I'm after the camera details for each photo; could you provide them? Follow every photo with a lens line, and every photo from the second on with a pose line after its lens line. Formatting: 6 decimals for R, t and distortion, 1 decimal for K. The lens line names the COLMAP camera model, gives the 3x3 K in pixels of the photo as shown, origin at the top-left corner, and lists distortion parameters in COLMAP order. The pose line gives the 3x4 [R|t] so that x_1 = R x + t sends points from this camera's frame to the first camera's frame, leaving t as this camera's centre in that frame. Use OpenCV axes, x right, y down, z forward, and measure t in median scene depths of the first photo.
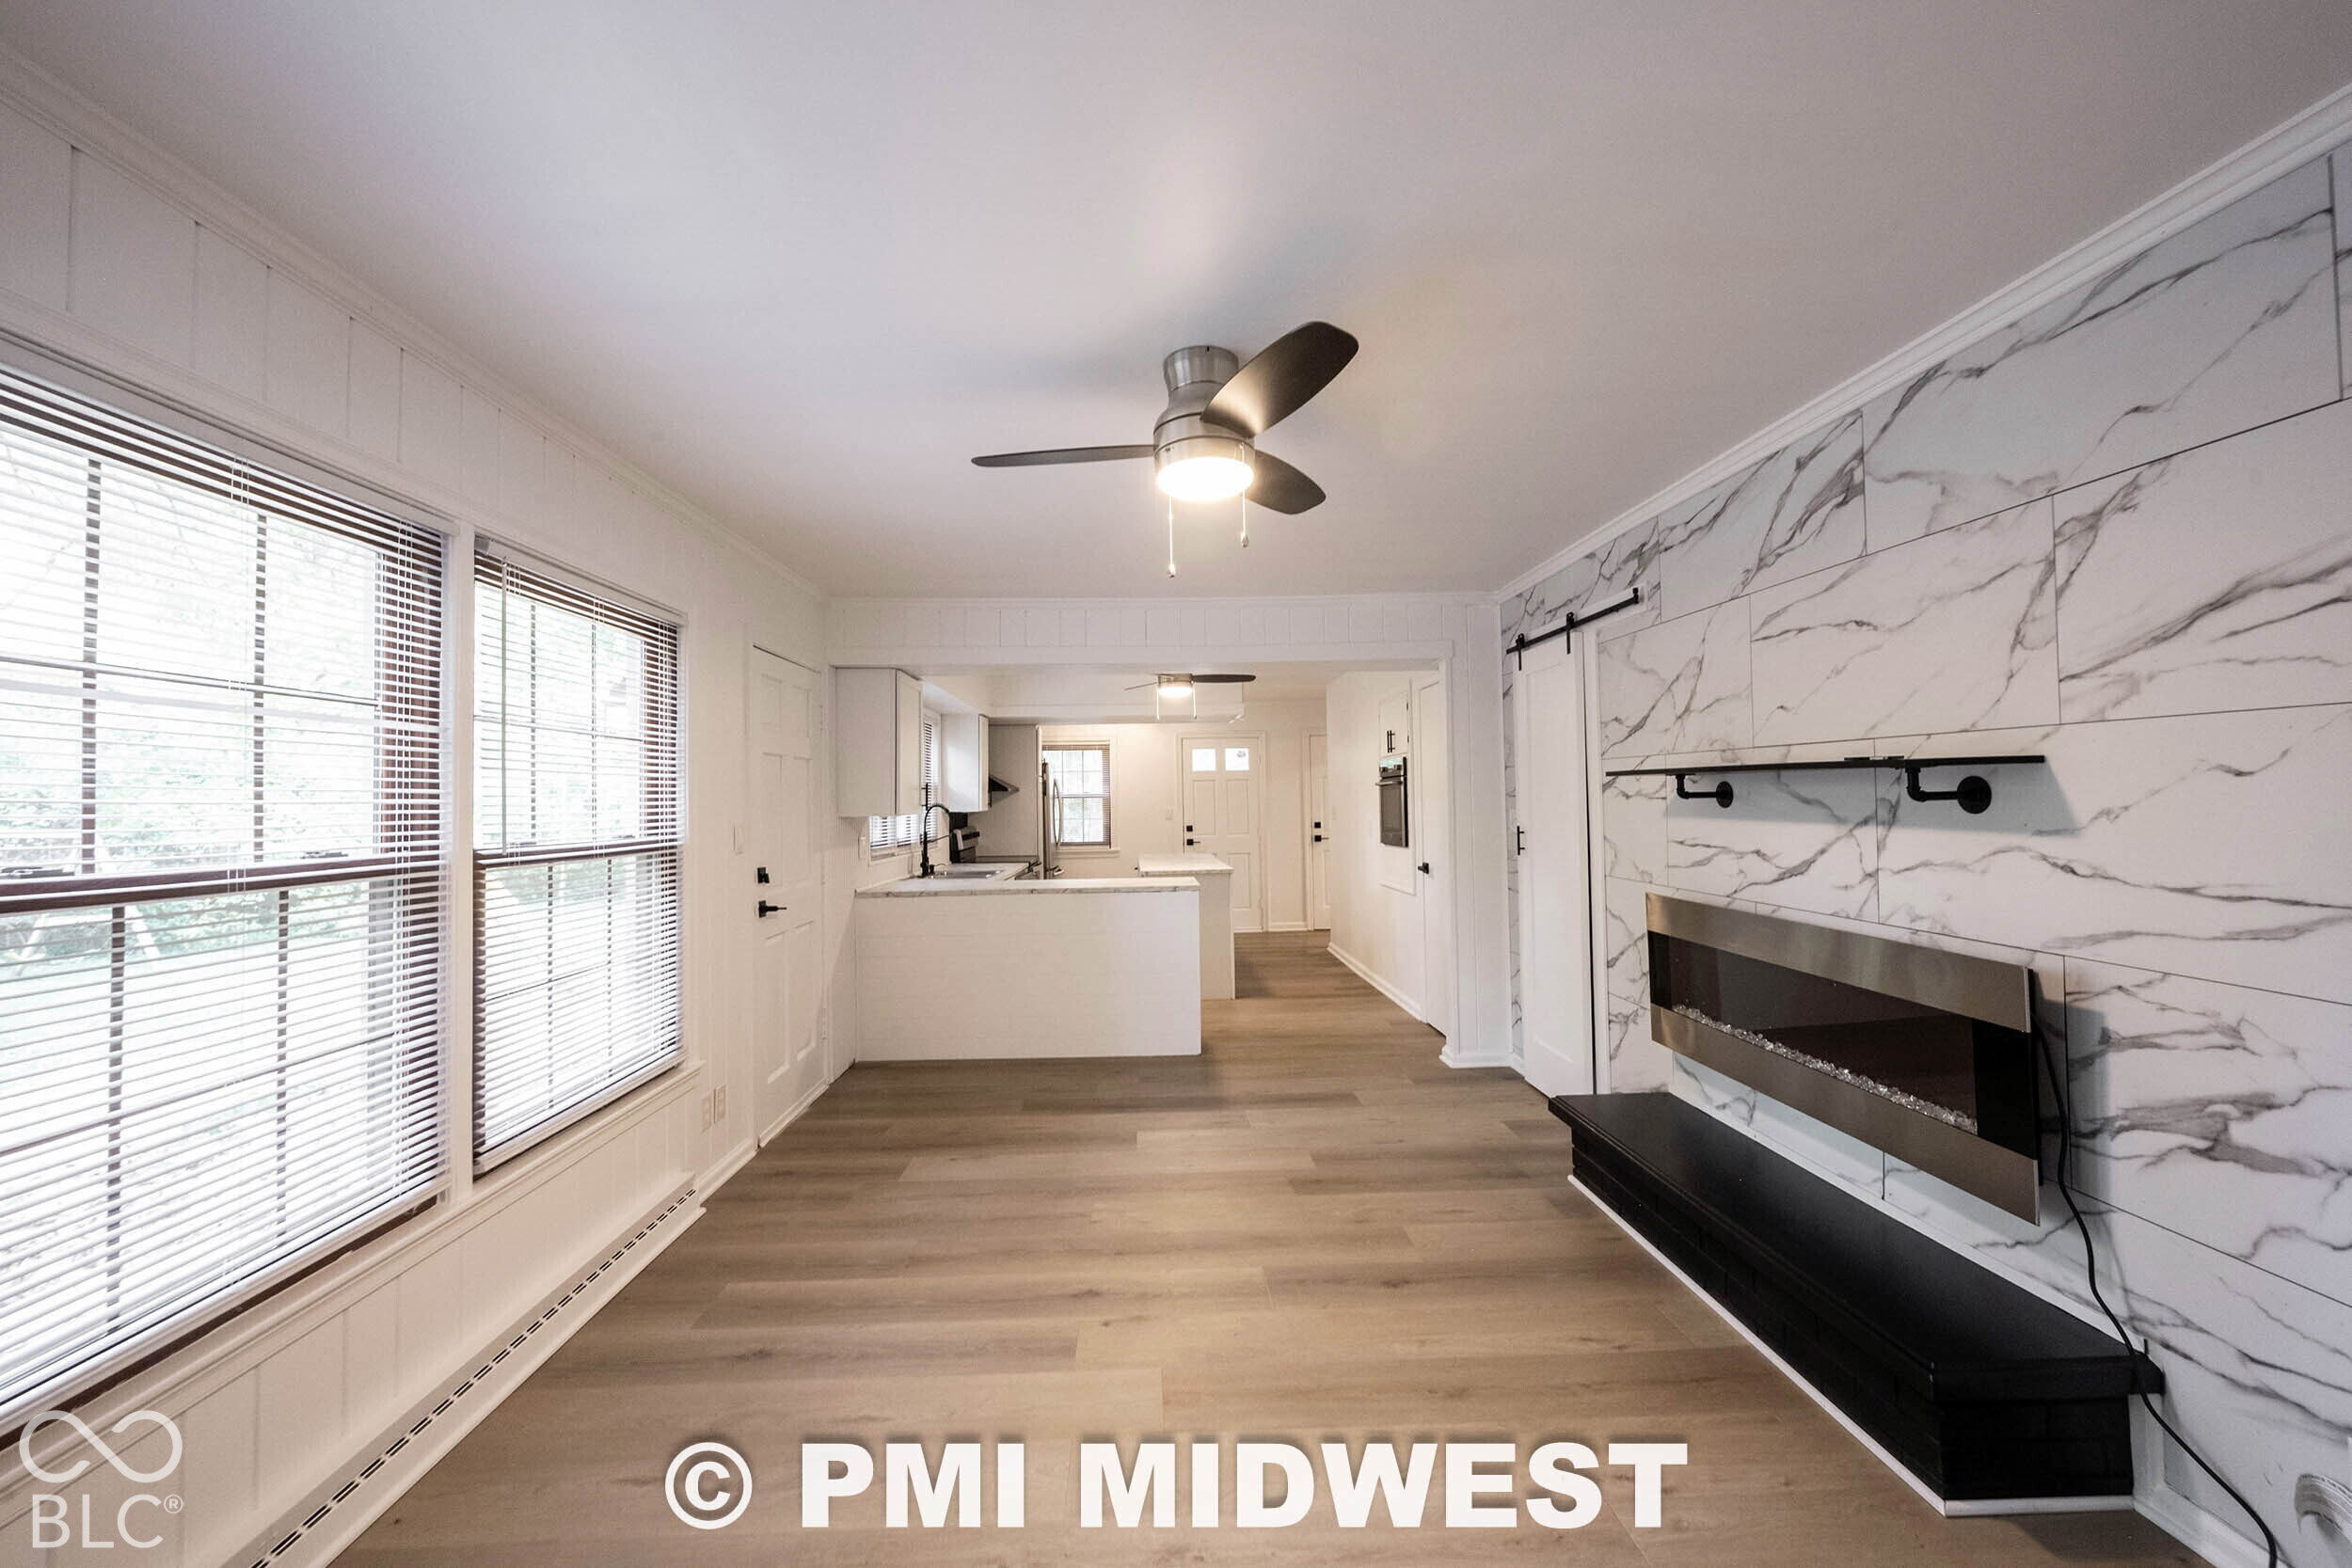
lens RADIAL K [[918.2, 0, 1168.6], [0, 918.2, 787.8], [0, 0, 1]] dist [-0.001051, -0.000041]
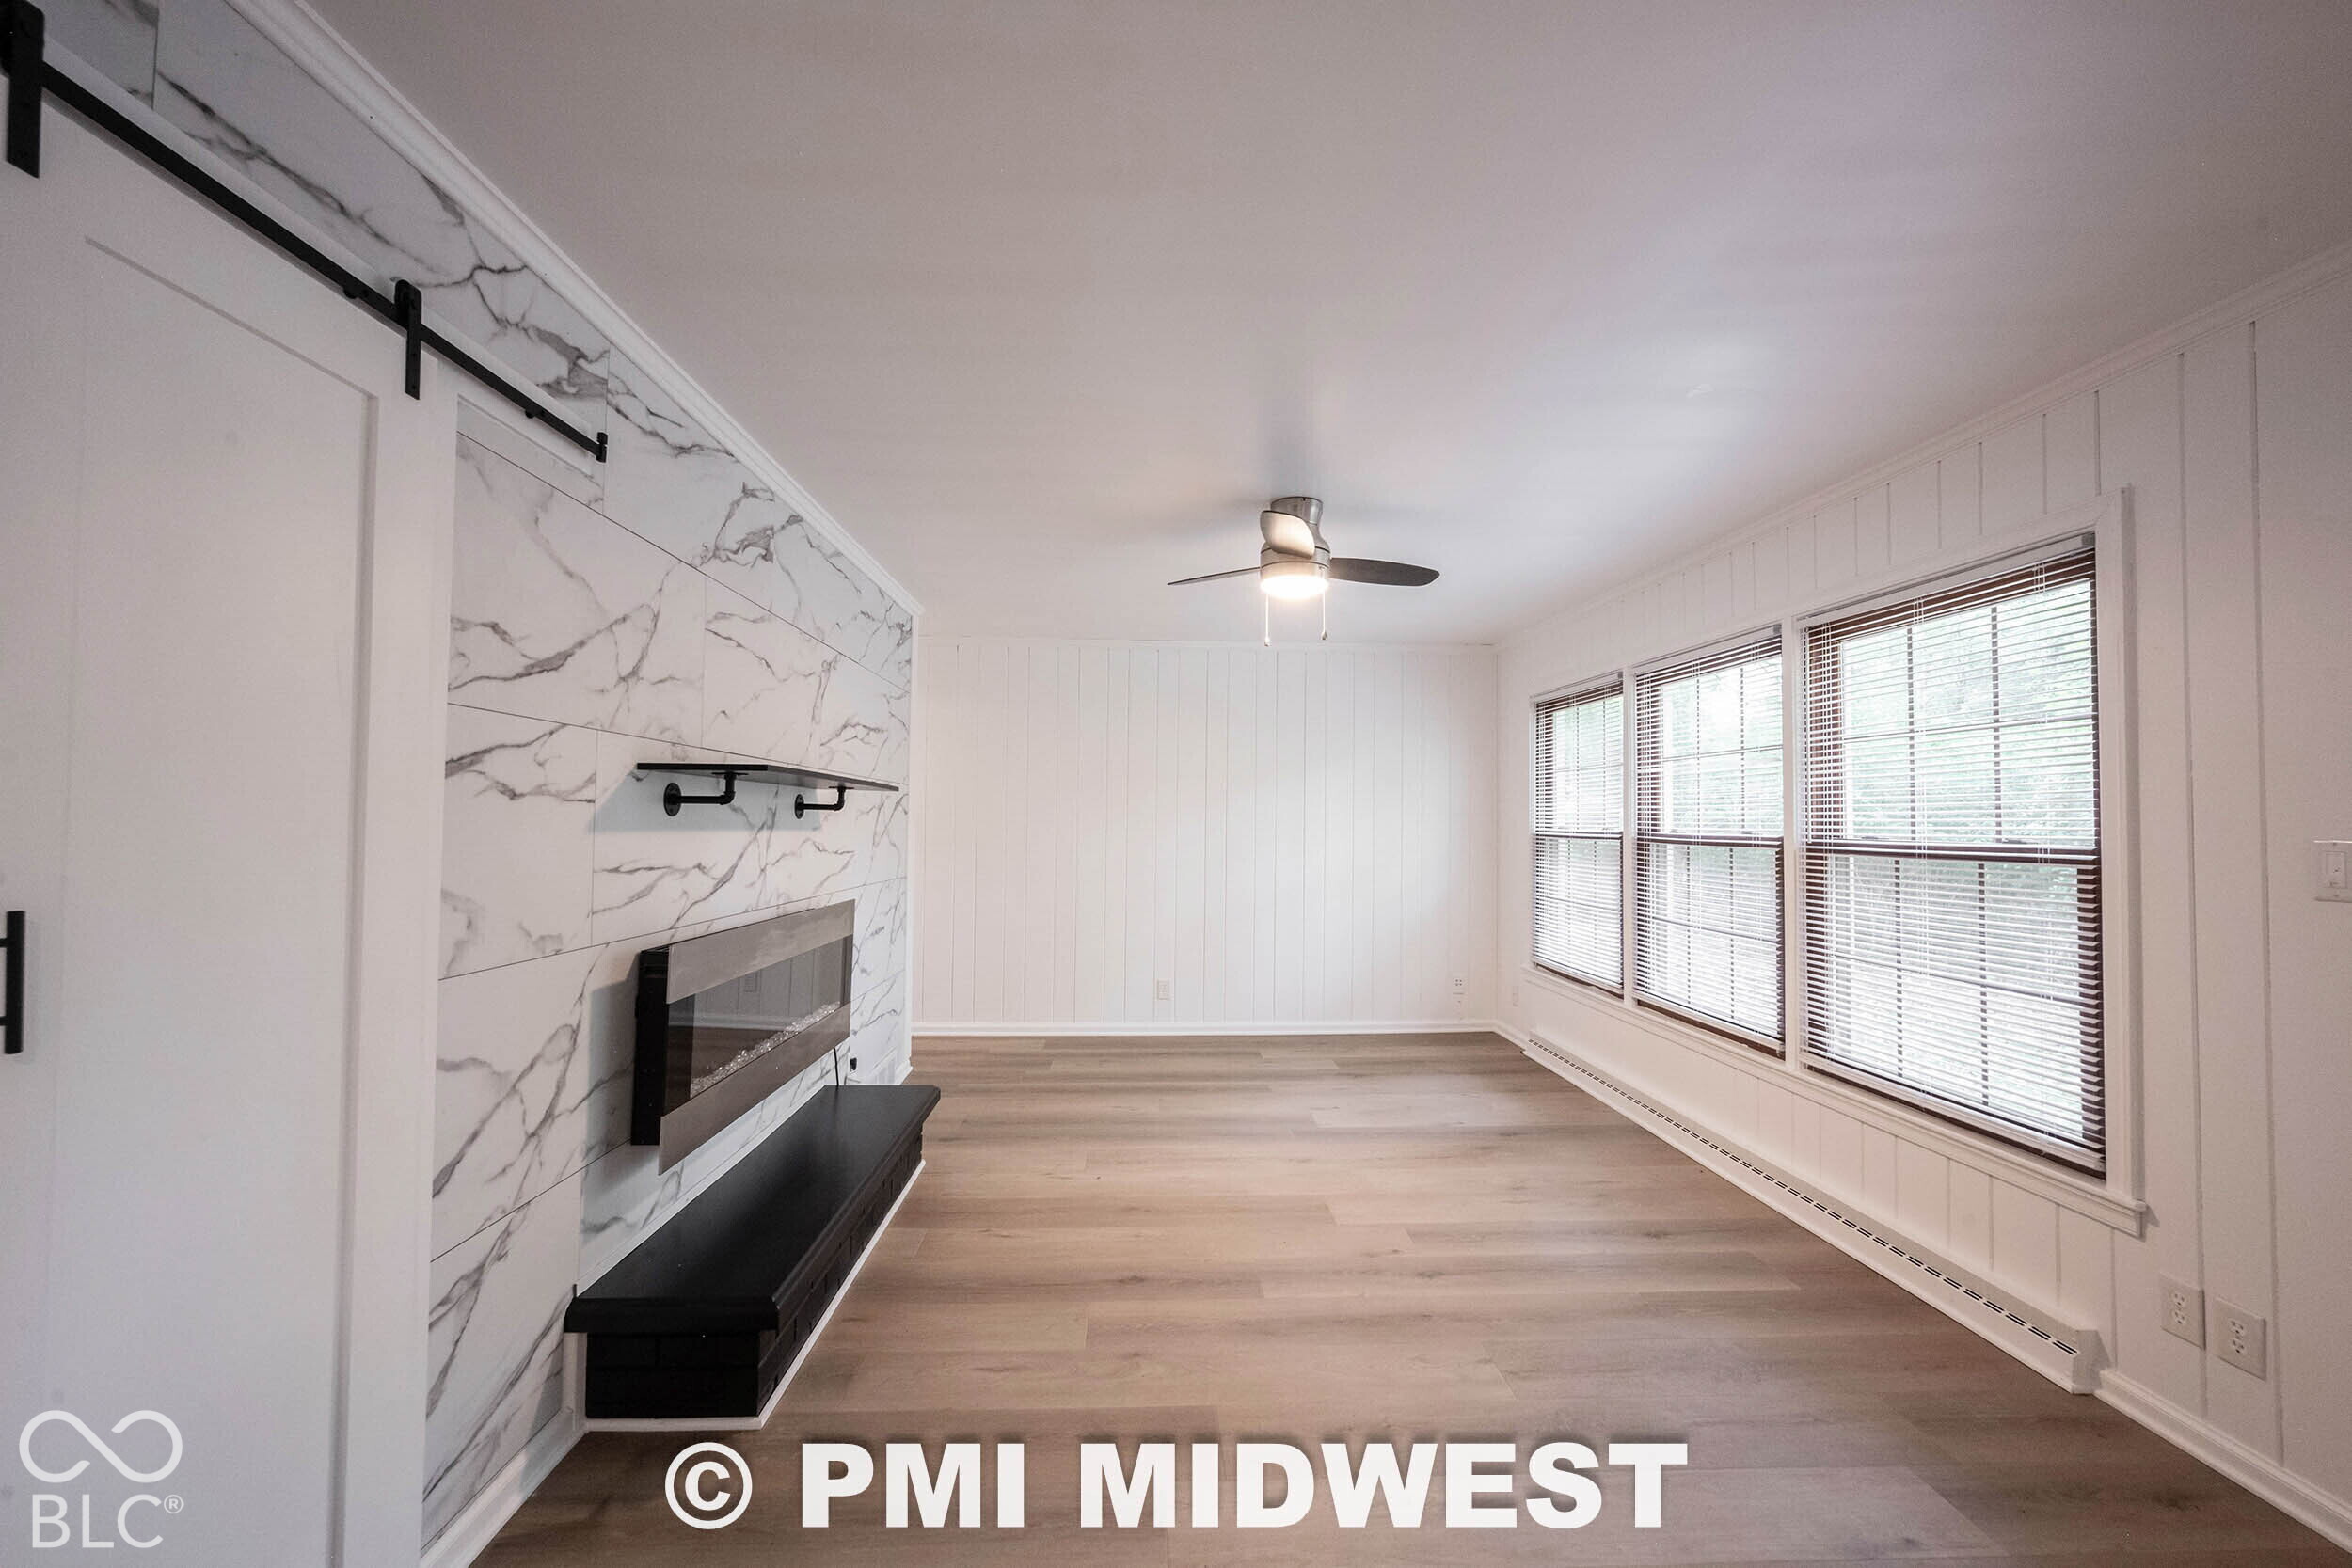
lens RADIAL K [[918.2, 0, 1171.8], [0, 918.2, 791.2], [0, 0, 1]] dist [-0.001051, -0.000041]
pose [[-0.999956, 0.006966, -0.006240, 0.195930], [0.007239, 0.998969, -0.044826, 0.042151], [0.005922, -0.044869, -0.998975, 1.943118]]
